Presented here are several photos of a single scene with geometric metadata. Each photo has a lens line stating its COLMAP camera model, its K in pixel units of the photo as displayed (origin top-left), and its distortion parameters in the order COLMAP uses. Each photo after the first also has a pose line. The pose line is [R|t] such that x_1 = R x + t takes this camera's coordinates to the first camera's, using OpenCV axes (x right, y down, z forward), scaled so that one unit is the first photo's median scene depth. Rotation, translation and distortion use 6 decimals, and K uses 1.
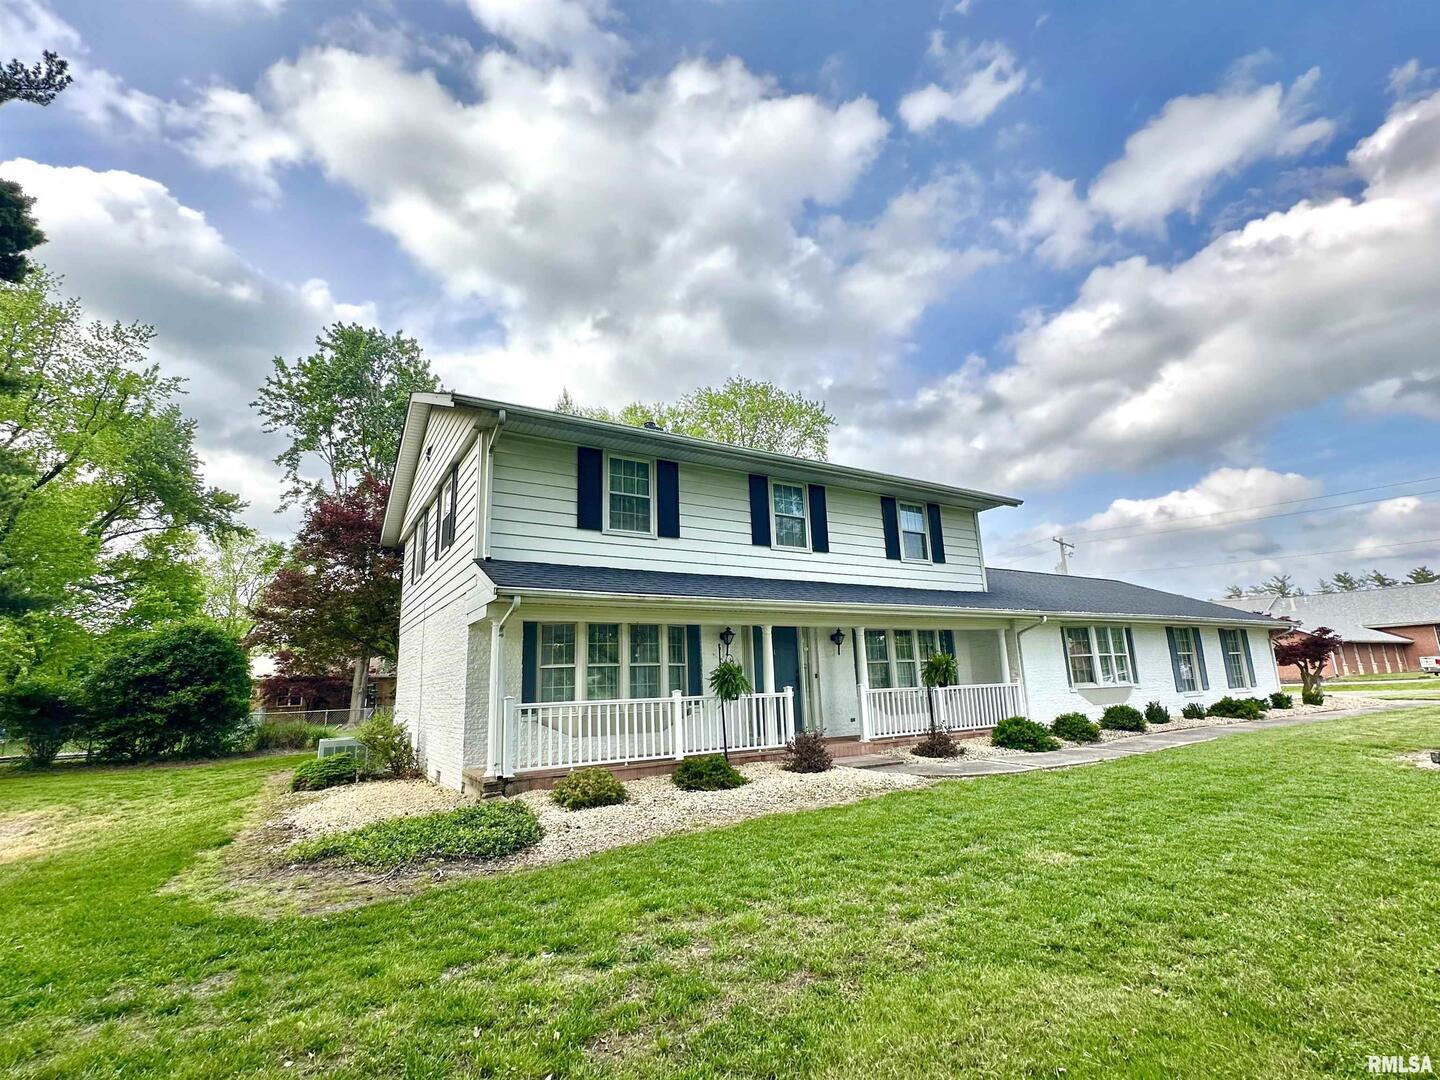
lens RADIAL K [[660.7, 0, 720.0], [0, 660.7, 540.0], [0, 0, 1]] dist [0.000098, -0.000075]
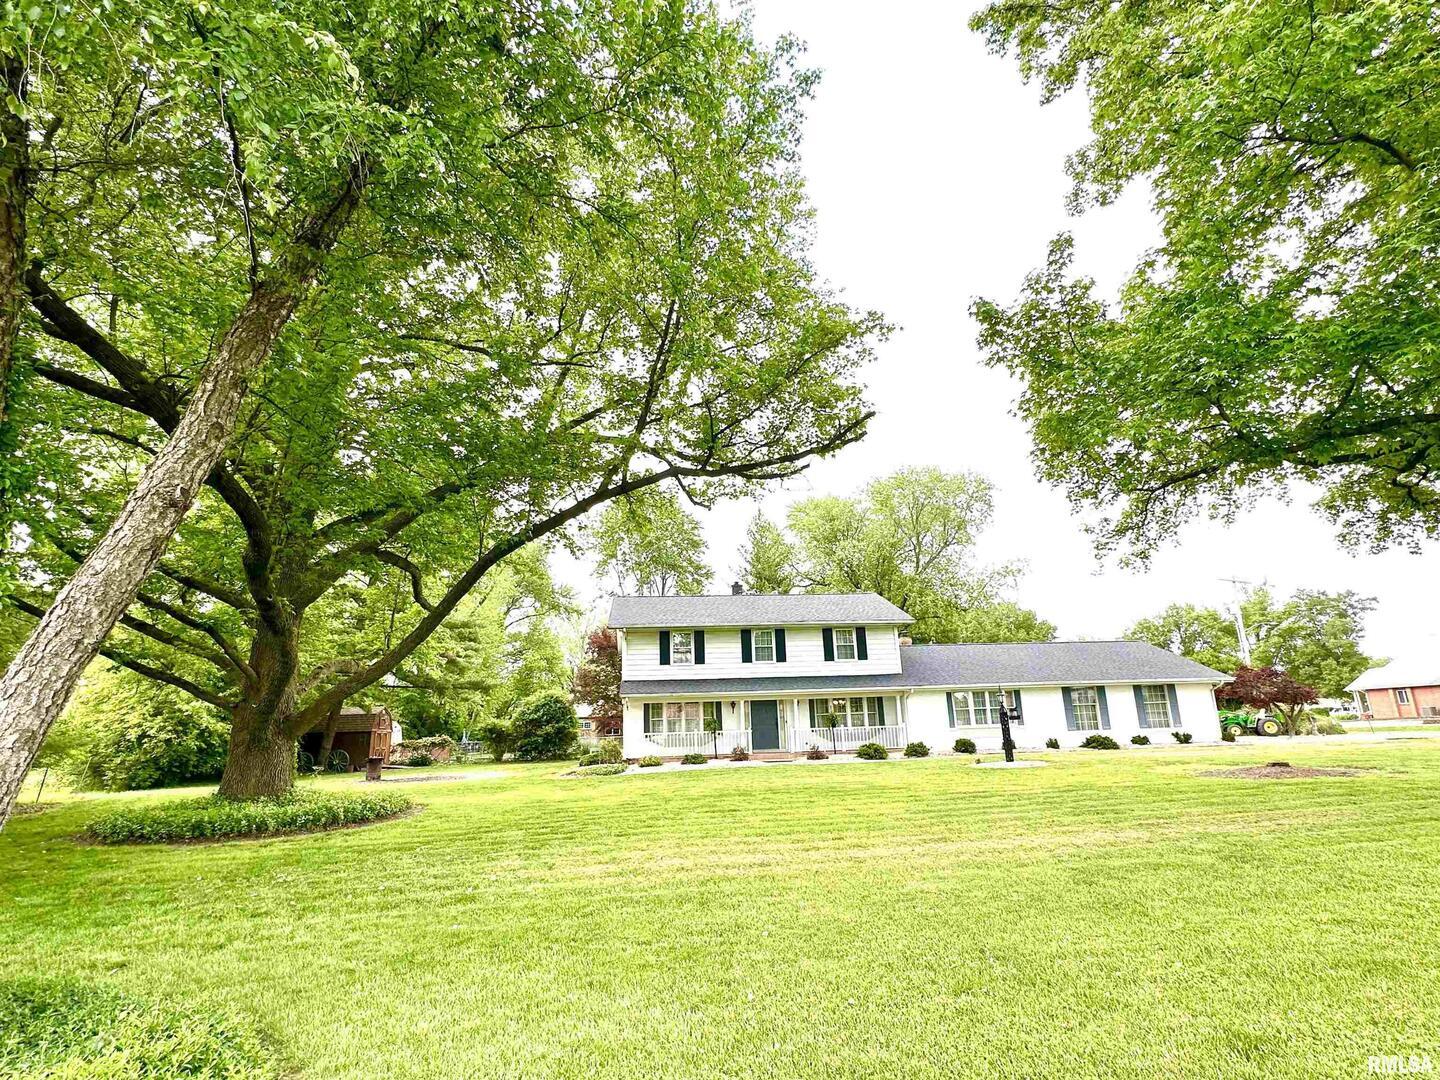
lens RADIAL K [[704.3, 0, 720.0], [0, 704.3, 540.0], [0, 0, 1]] dist [0.000714, 0.000019]
pose [[0.897301, -0.107077, -0.428235, 0.762001], [0.094887, 0.994243, -0.049781, -0.214689], [0.431100, 0.004034, 0.902295, -0.855003]]
